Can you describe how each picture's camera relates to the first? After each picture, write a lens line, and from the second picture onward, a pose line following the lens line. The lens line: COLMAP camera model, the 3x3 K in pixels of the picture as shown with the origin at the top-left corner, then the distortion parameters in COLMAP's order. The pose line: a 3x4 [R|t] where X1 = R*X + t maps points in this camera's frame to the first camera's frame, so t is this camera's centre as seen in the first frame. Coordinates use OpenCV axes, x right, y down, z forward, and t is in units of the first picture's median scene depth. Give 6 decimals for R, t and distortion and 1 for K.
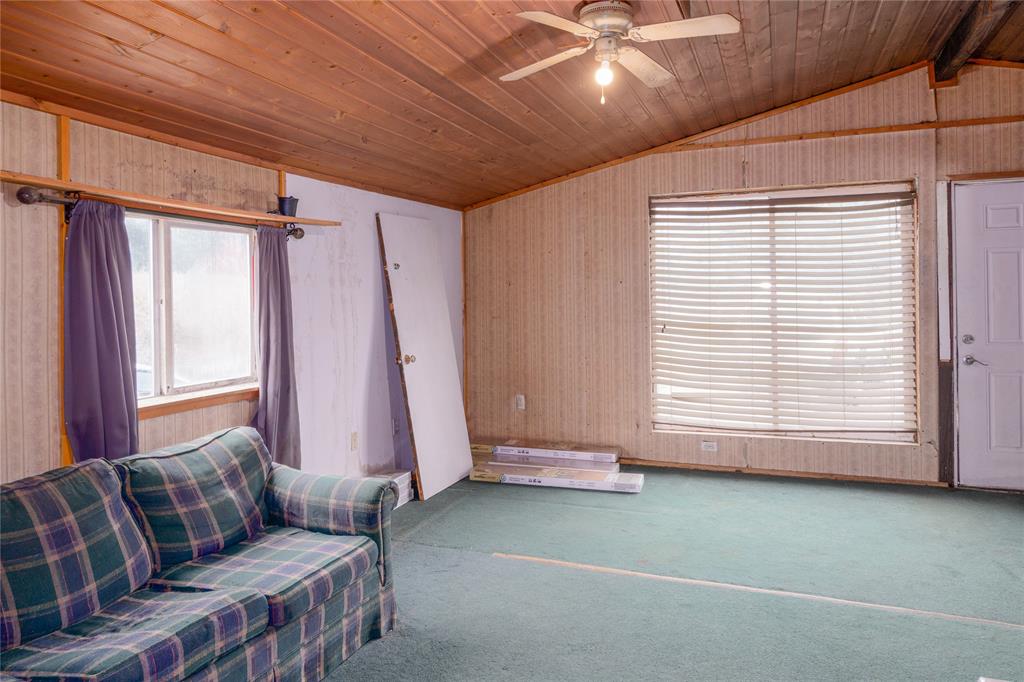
lens RADIAL K [[679.2, 0, 512.7], [0, 679.2, 331.3], [0, 0, 1]] dist [-0.009323, 0.000004]
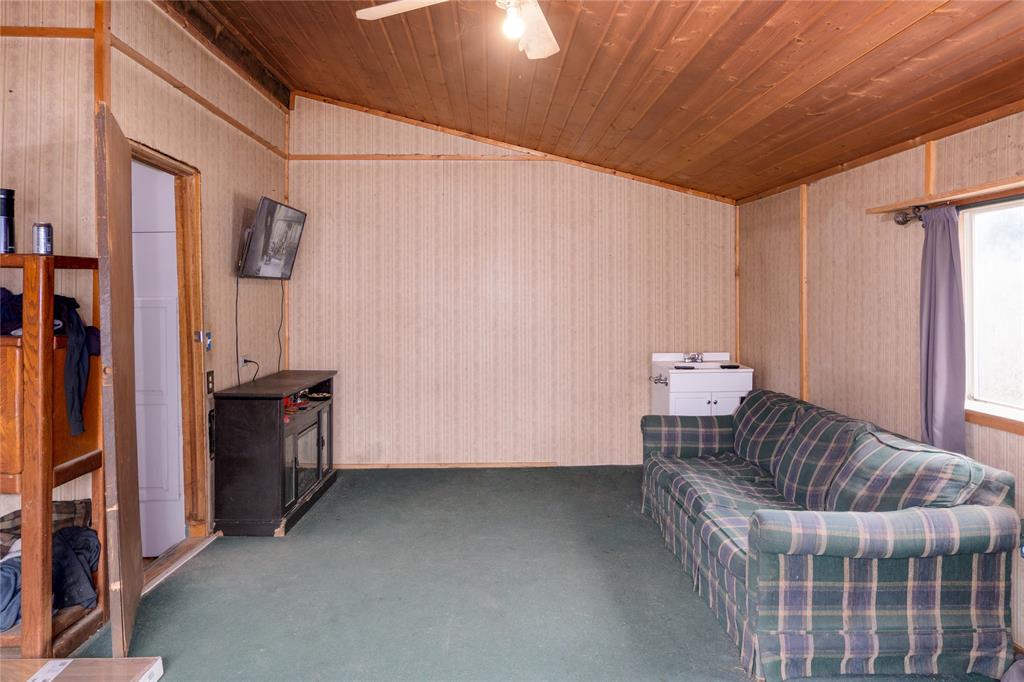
lens RADIAL K [[675.1, 0, 512.0], [0, 675.1, 341.0], [0, 0, 1]] dist [-0.006837, -0.006783]
pose [[-0.917809, 0.029379, -0.395935, 0.489574], [-0.016297, 0.993630, 0.111505, -0.093034], [0.396688, 0.108793, -0.911484, 1.851100]]
